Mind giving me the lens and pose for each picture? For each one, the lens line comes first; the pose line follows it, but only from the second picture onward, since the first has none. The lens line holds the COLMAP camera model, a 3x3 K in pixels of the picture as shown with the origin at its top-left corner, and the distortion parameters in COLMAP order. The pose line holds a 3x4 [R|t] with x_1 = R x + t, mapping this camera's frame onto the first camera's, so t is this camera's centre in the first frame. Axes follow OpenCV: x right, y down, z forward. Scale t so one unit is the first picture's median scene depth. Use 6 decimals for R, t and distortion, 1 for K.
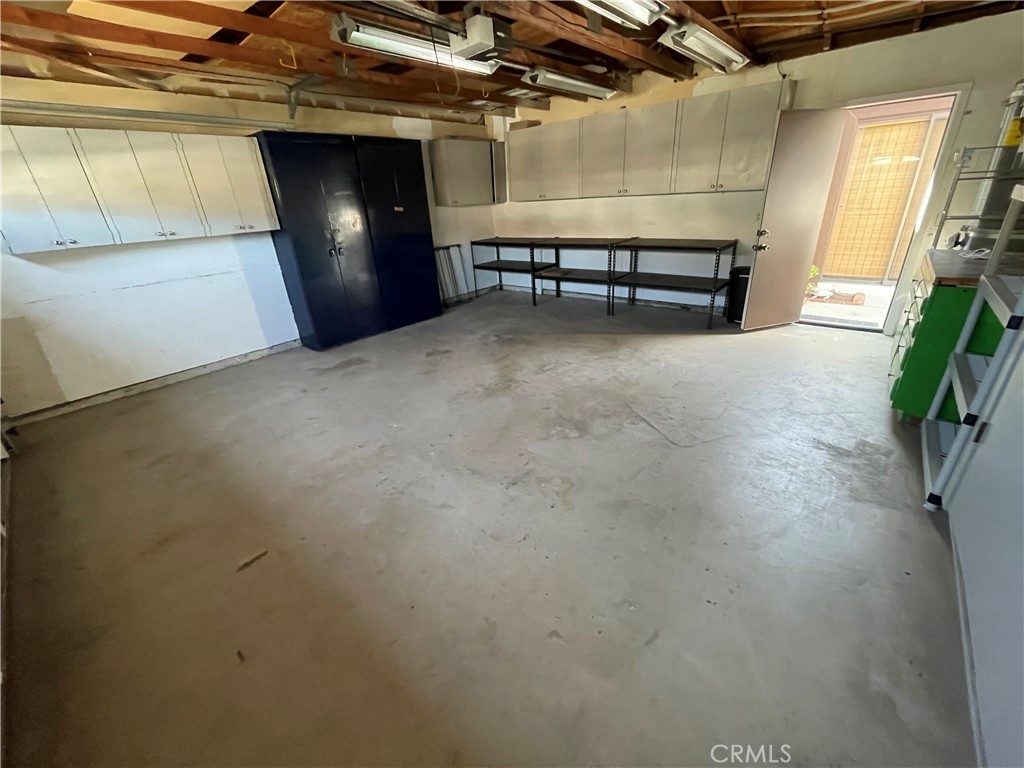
lens RADIAL K [[415.9, 0, 511.8], [0, 415.9, 383.5], [0, 0, 1]] dist [0.003230, 0.000226]
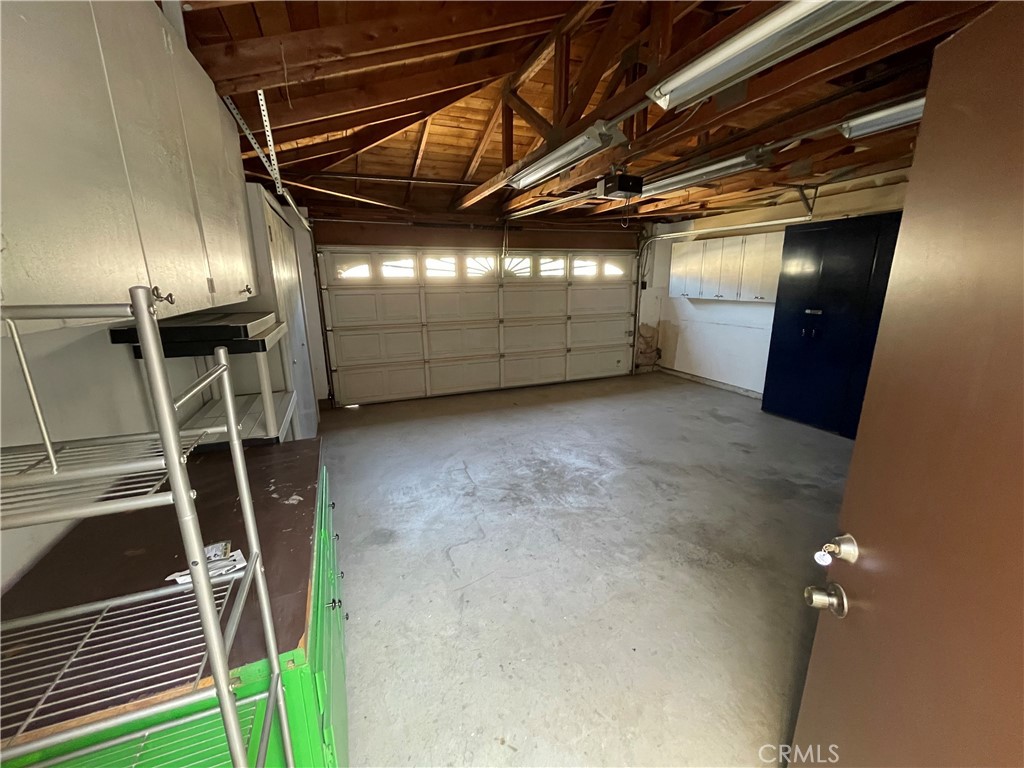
lens RADIAL K [[415.9, 0, 510.0], [0, 415.9, 383.8], [0, 0, 1]] dist [0.003230, 0.000226]
pose [[-0.465738, 0.277885, -0.840159, 0.883239], [-0.329190, 0.826874, 0.455976, -0.491554], [0.821414, 0.488938, -0.293630, 0.878351]]
